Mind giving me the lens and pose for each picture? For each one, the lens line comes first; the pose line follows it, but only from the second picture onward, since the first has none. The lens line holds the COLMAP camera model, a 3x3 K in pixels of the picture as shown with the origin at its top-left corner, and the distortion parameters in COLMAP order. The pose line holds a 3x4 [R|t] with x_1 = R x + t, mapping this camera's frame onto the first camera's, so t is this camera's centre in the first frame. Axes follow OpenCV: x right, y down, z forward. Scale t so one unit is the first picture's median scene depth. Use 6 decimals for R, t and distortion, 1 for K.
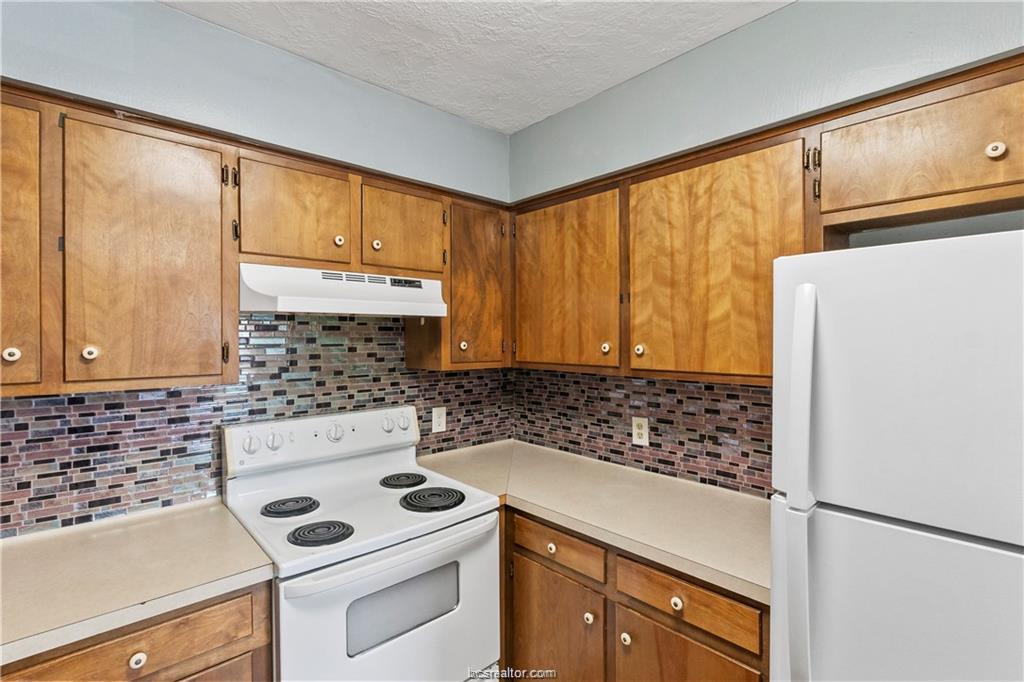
lens RADIAL K [[469.9, 0, 507.8], [0, 469.9, 339.3], [0, 0, 1]] dist [-0.003138, -0.000854]
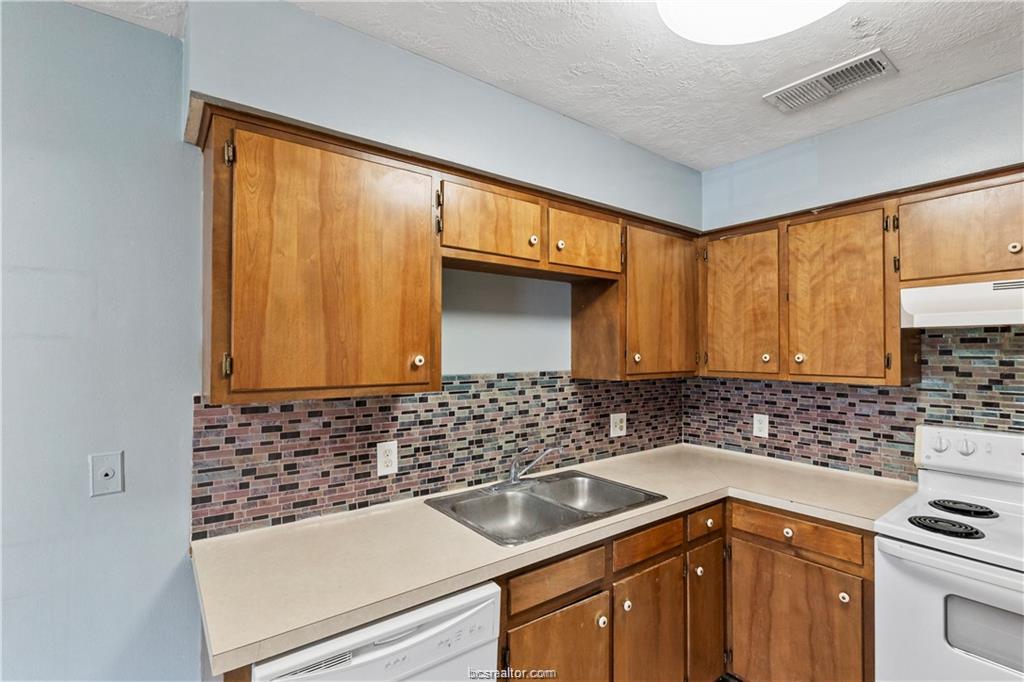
lens RADIAL K [[469.9, 0, 507.6], [0, 469.9, 344.7], [0, 0, 1]] dist [-0.003138, -0.000854]
pose [[-0.079410, -0.008072, -0.996809, 0.798340], [-0.005014, 0.999958, -0.007698, -0.001099], [0.996829, 0.004386, -0.079447, 0.063325]]
